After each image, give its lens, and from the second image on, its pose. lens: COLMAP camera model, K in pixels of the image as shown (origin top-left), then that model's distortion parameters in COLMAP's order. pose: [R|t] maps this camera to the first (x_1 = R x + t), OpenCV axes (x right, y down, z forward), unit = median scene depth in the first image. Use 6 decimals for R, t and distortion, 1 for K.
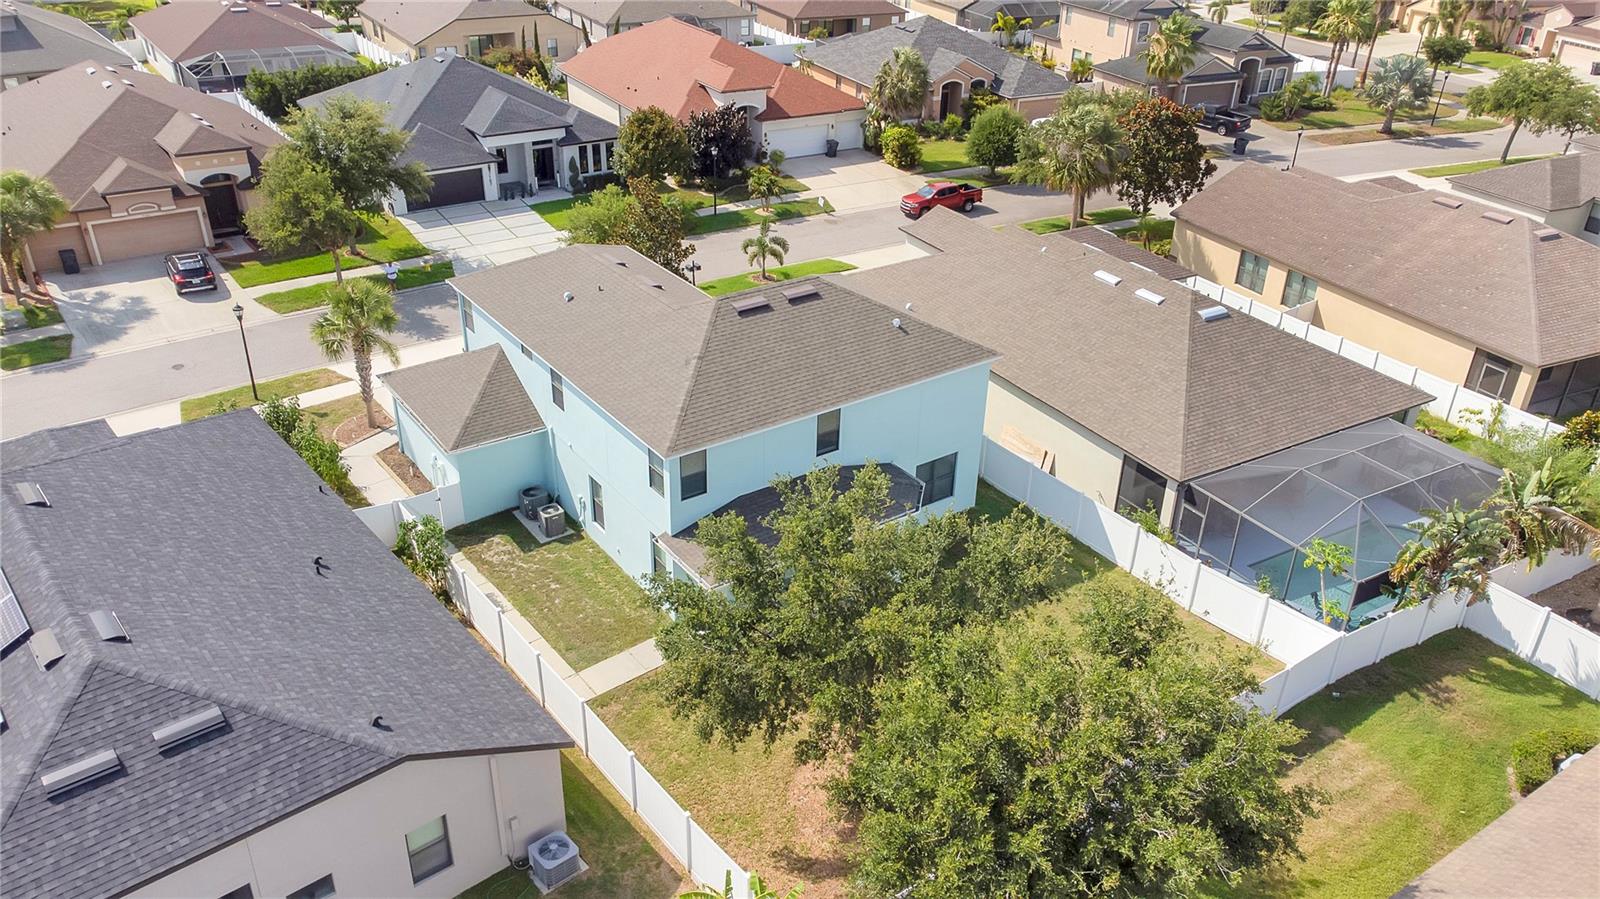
lens RADIAL K [[1191.7, 0, 800.0], [0, 1191.7, 449.5], [0, 0, 1]] dist [0.020340, 0.034720]
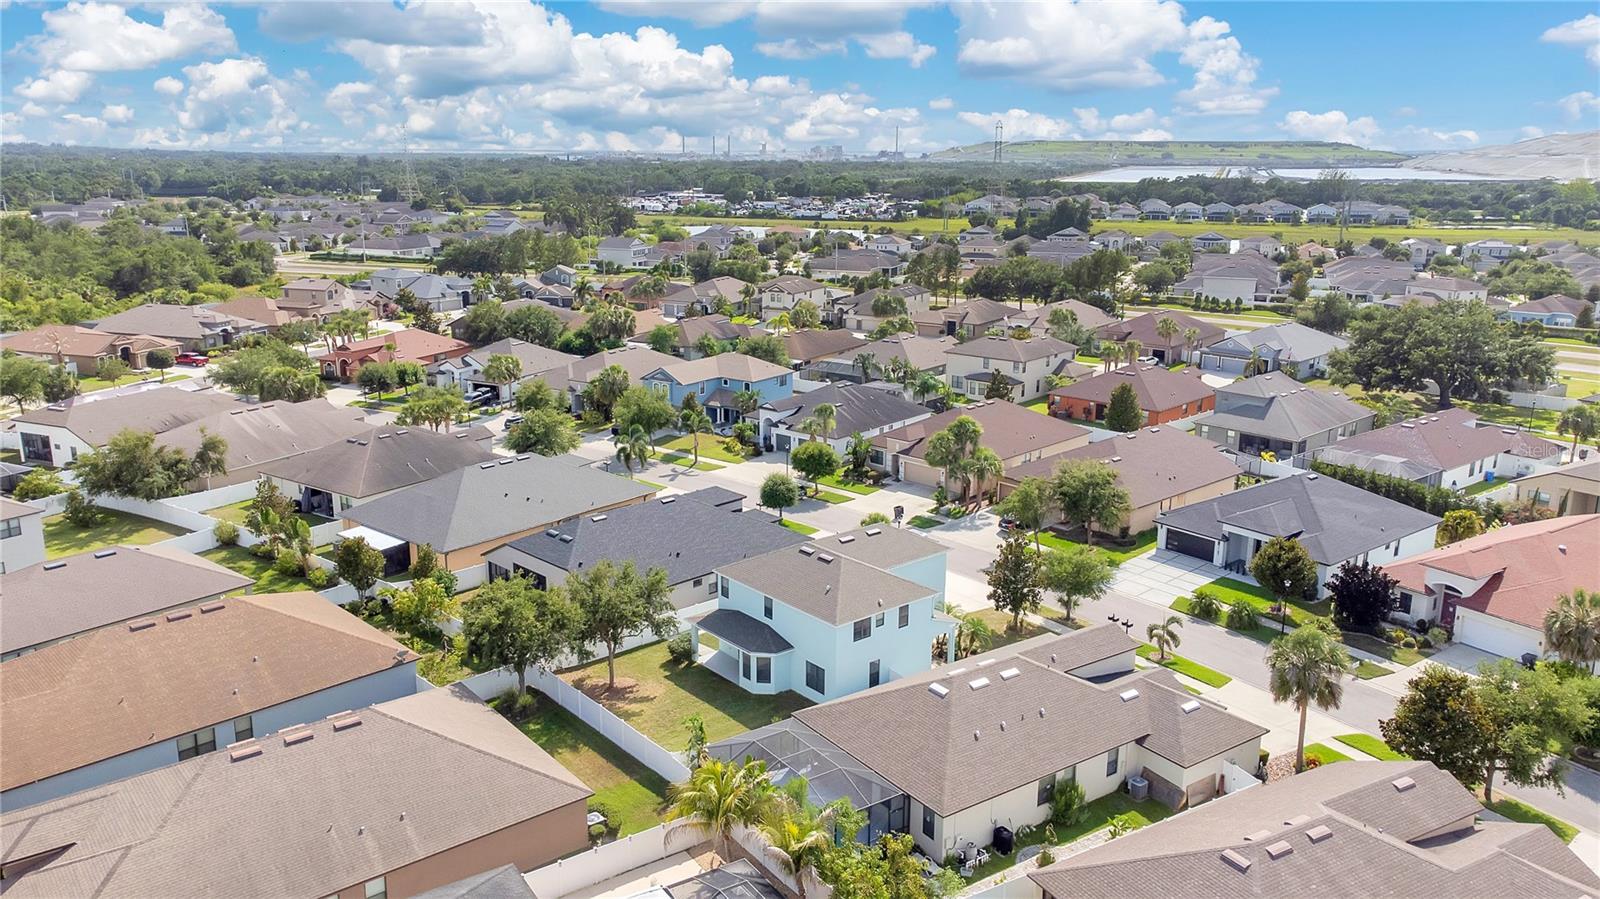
lens RADIAL K [[1191.7, 0, 800.0], [0, 1191.7, 449.5], [0, 0, 1]] dist [0.020340, 0.034720]
pose [[0.073397, 0.223383, -0.971964, 1.181855], [-0.478295, 0.863083, 0.162241, -0.366425], [0.875127, 0.452977, 0.170191, 0.322590]]
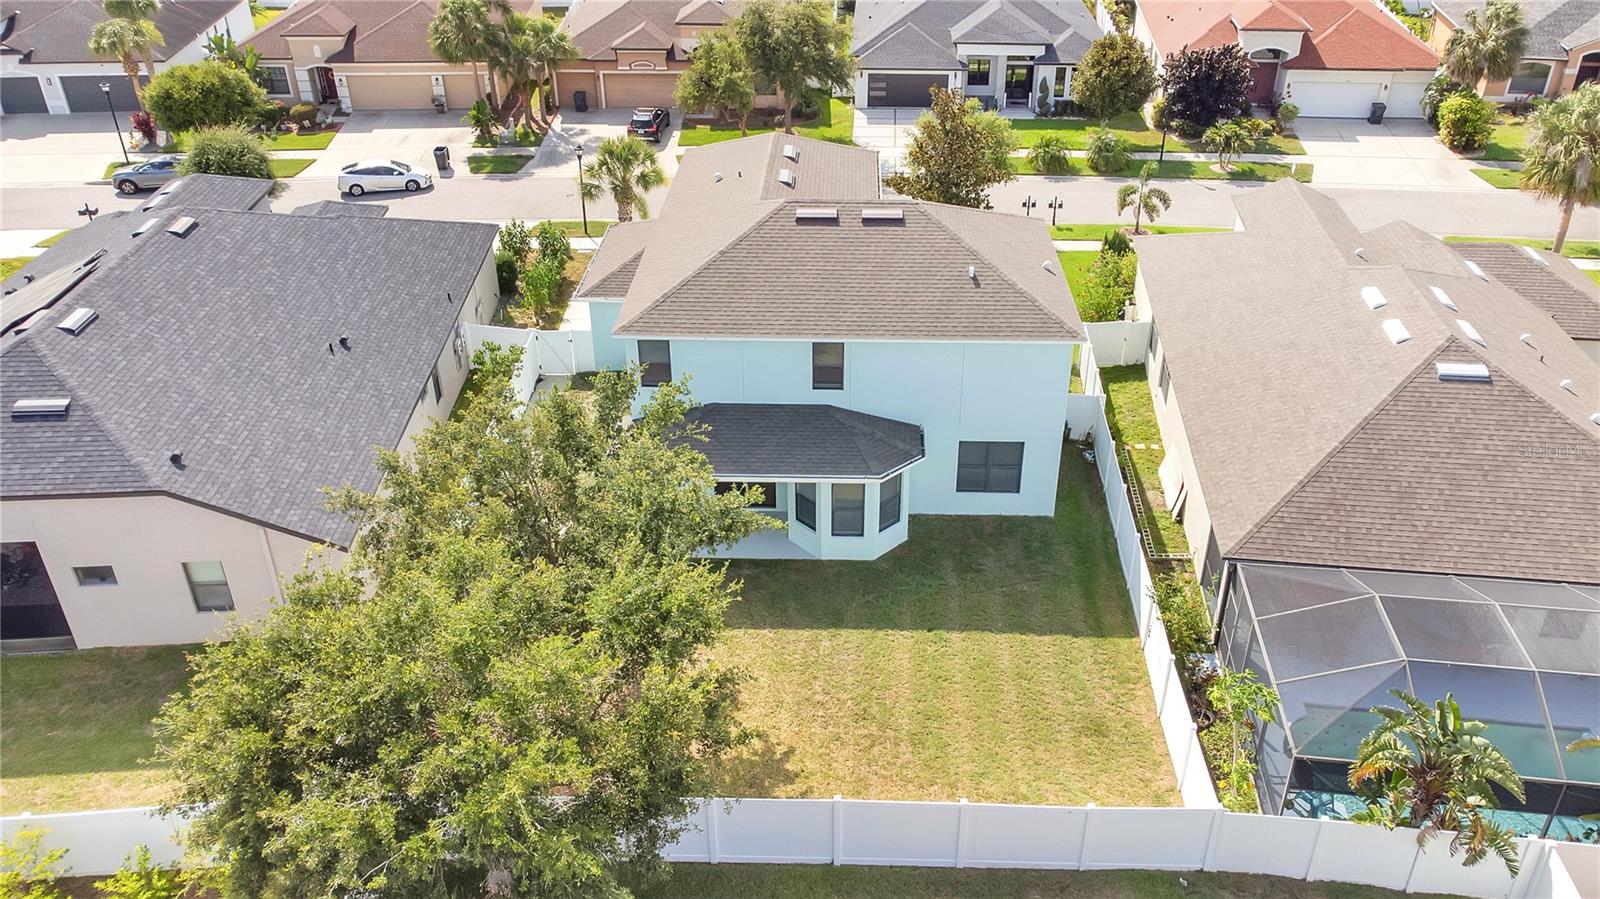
lens RADIAL K [[1193.1, 0, 824.5], [0, 1193.1, 425.9], [0, 0, 1]] dist [0.024307, 0.050654]
pose [[0.799544, 0.288683, -0.526680, 0.295505], [-0.274903, 0.955563, 0.106435, -0.038556], [0.534002, 0.059687, 0.843374, 0.138537]]
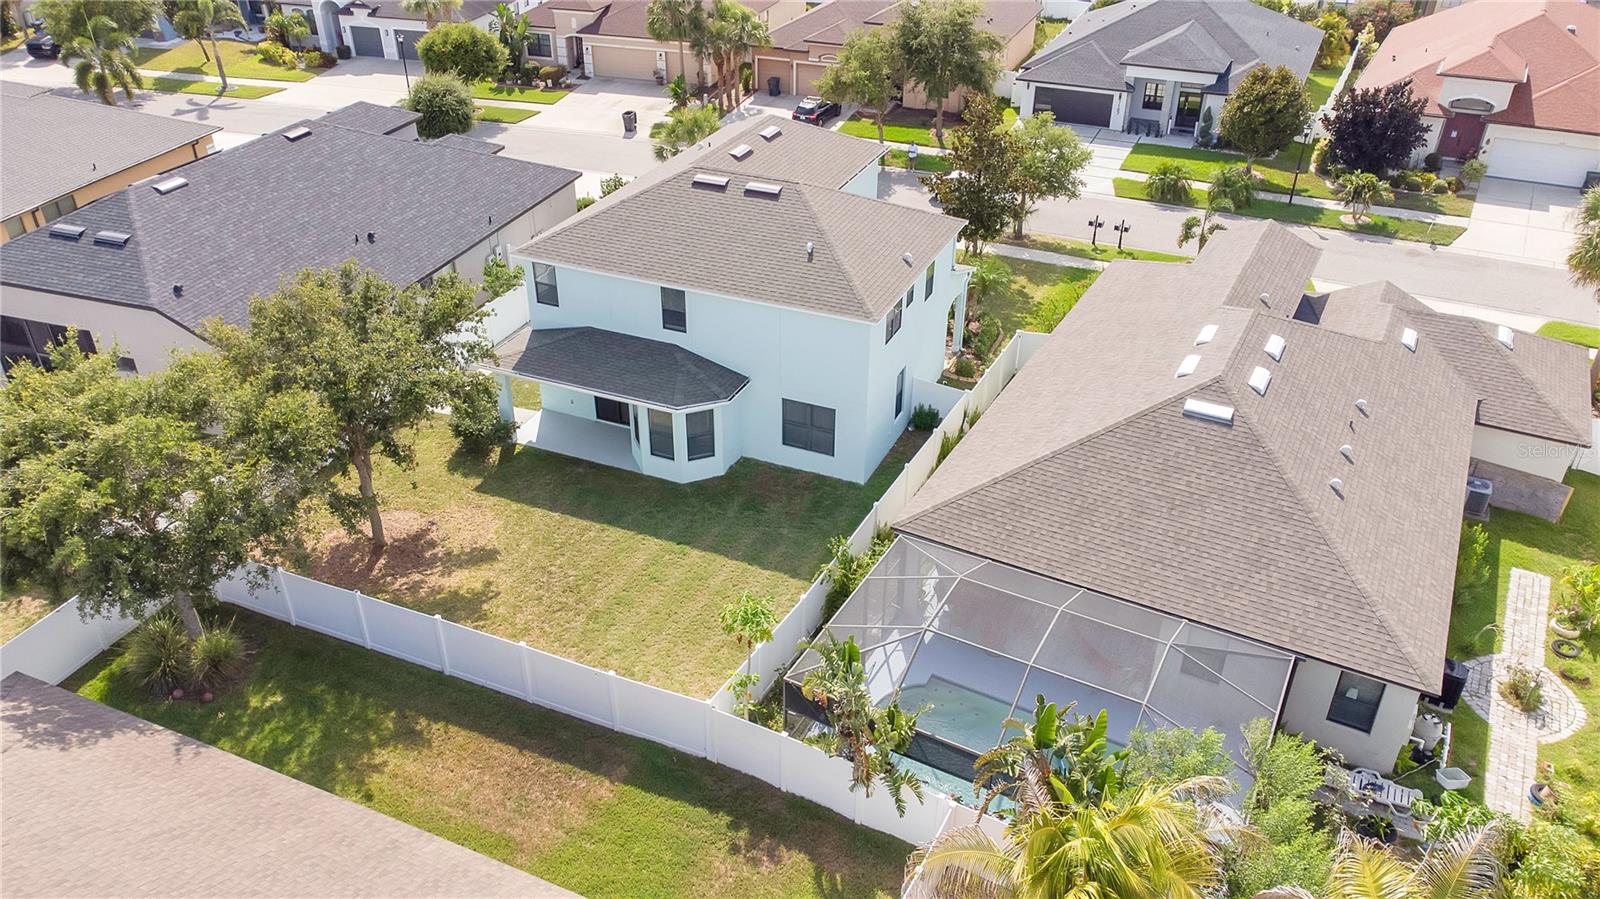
lens RADIAL K [[1172.4, 0, 800.0], [0, 1172.4, 449.5], [0, 0, 1]] dist [0.005796, 0.095142]
pose [[0.515584, 0.431379, -0.740328, 0.515880], [-0.404704, 0.884173, 0.233349, -0.110046], [0.755240, 0.179303, 0.630446, 0.266281]]
